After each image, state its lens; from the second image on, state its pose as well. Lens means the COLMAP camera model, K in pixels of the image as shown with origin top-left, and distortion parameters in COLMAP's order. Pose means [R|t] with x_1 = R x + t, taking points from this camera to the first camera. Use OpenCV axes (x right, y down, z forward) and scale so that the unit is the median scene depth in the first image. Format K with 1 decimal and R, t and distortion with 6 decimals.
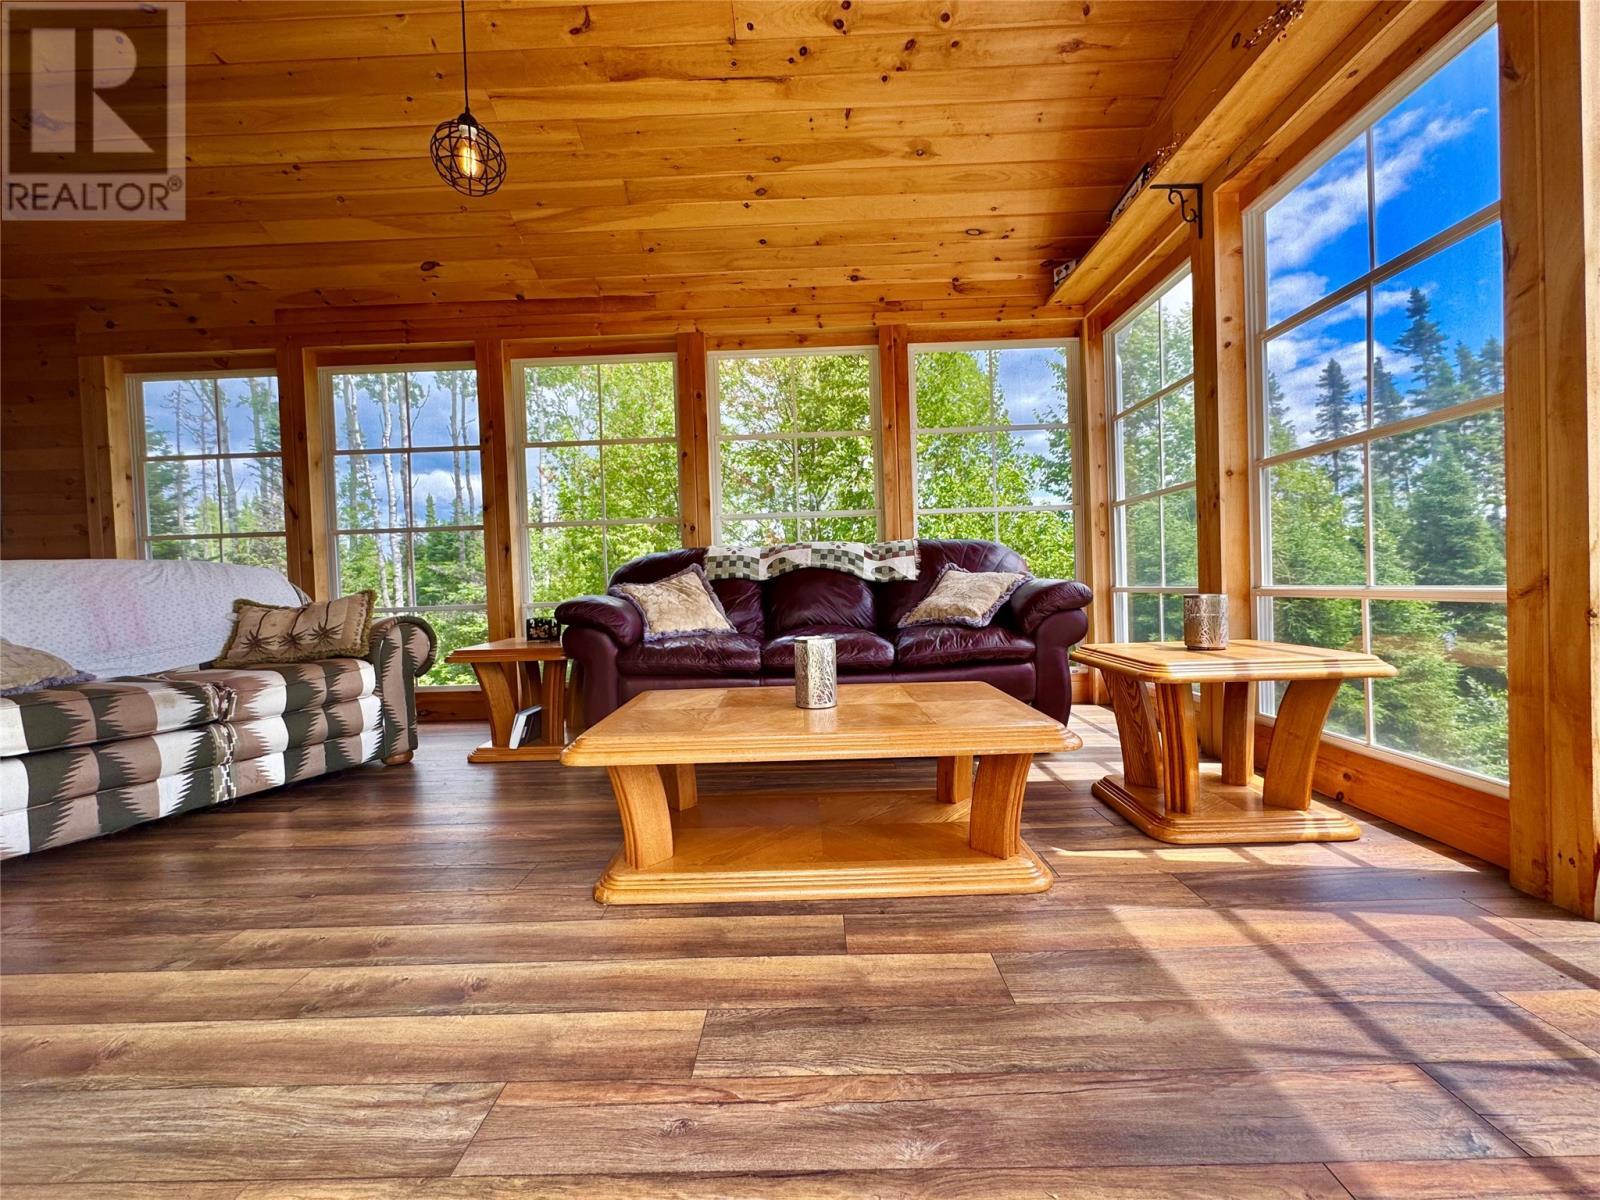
lens RADIAL K [[644.9, 0, 801.1], [0, 644.9, 596.8], [0, 0, 1]] dist [-0.002521, 0.000186]
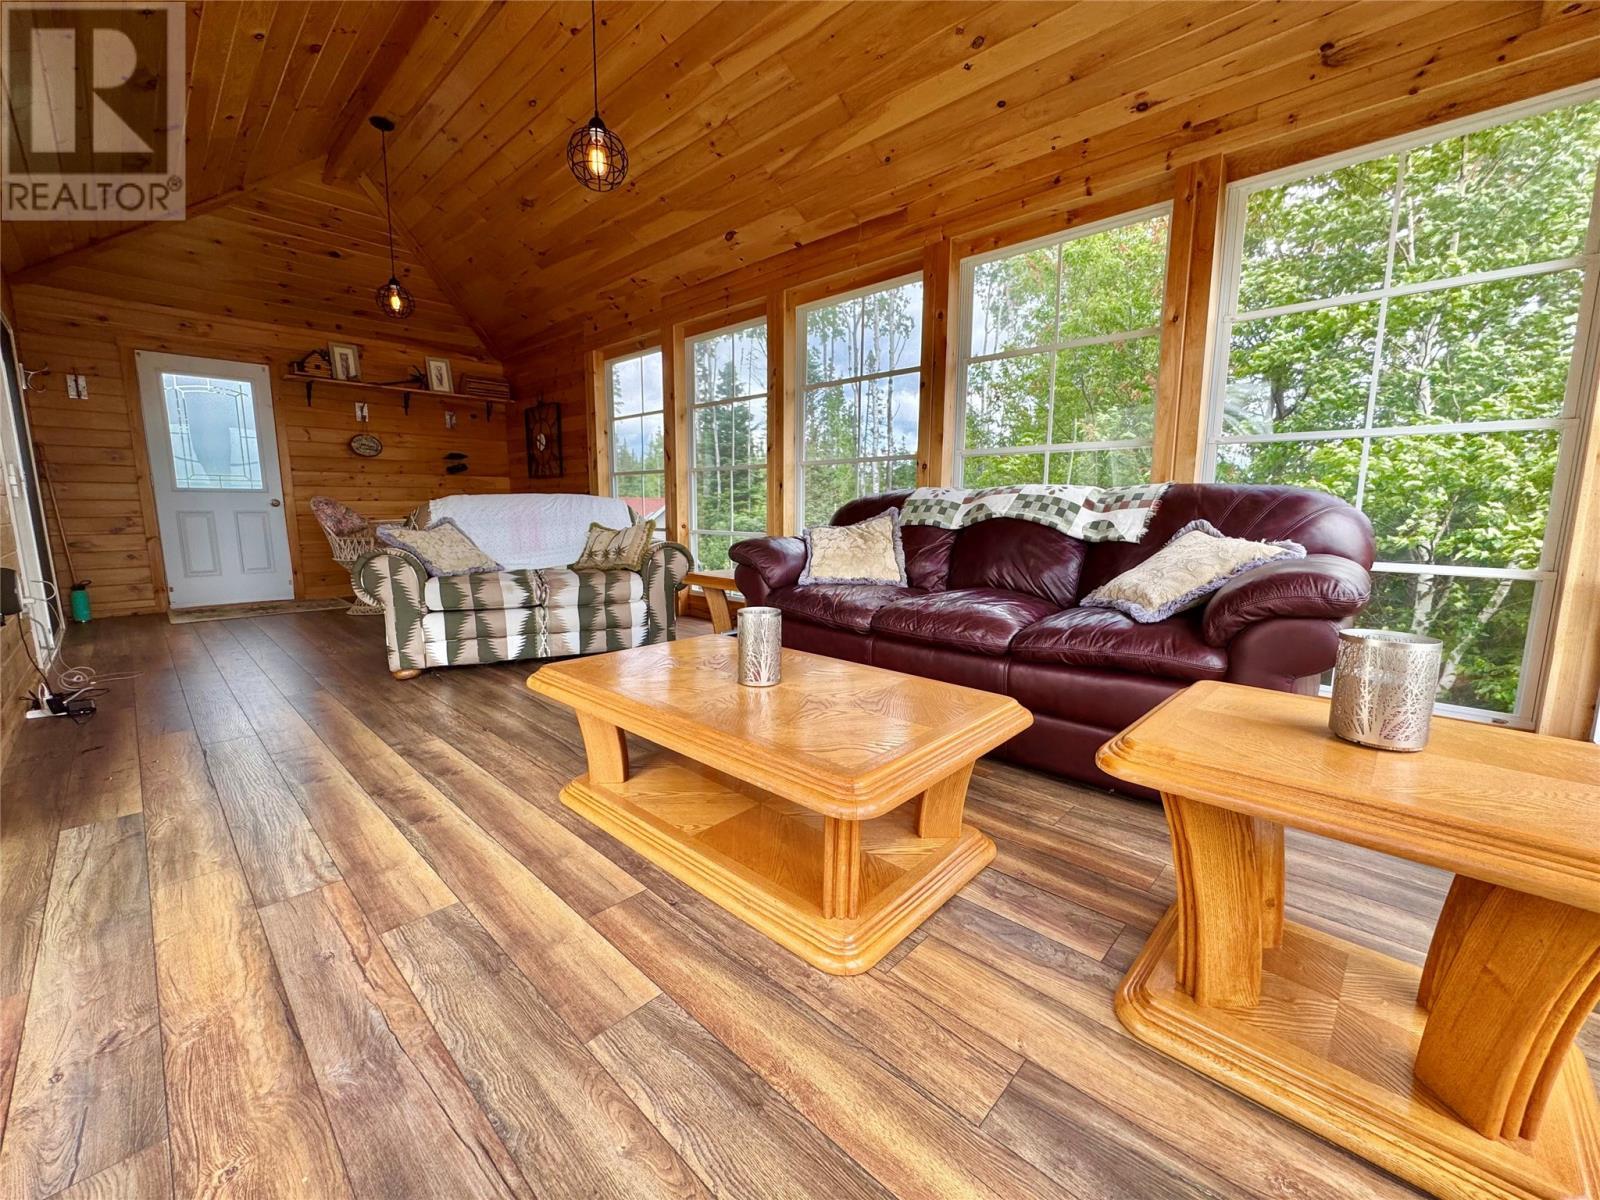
lens RADIAL K [[644.9, 0, 800.1], [0, 644.9, 597.4], [0, 0, 1]] dist [-0.002521, 0.000186]
pose [[0.734289, 0.132027, -0.665874, 0.388457], [-0.046024, 0.988330, 0.145210, -0.052430], [0.677275, -0.075980, 0.731797, 0.208464]]
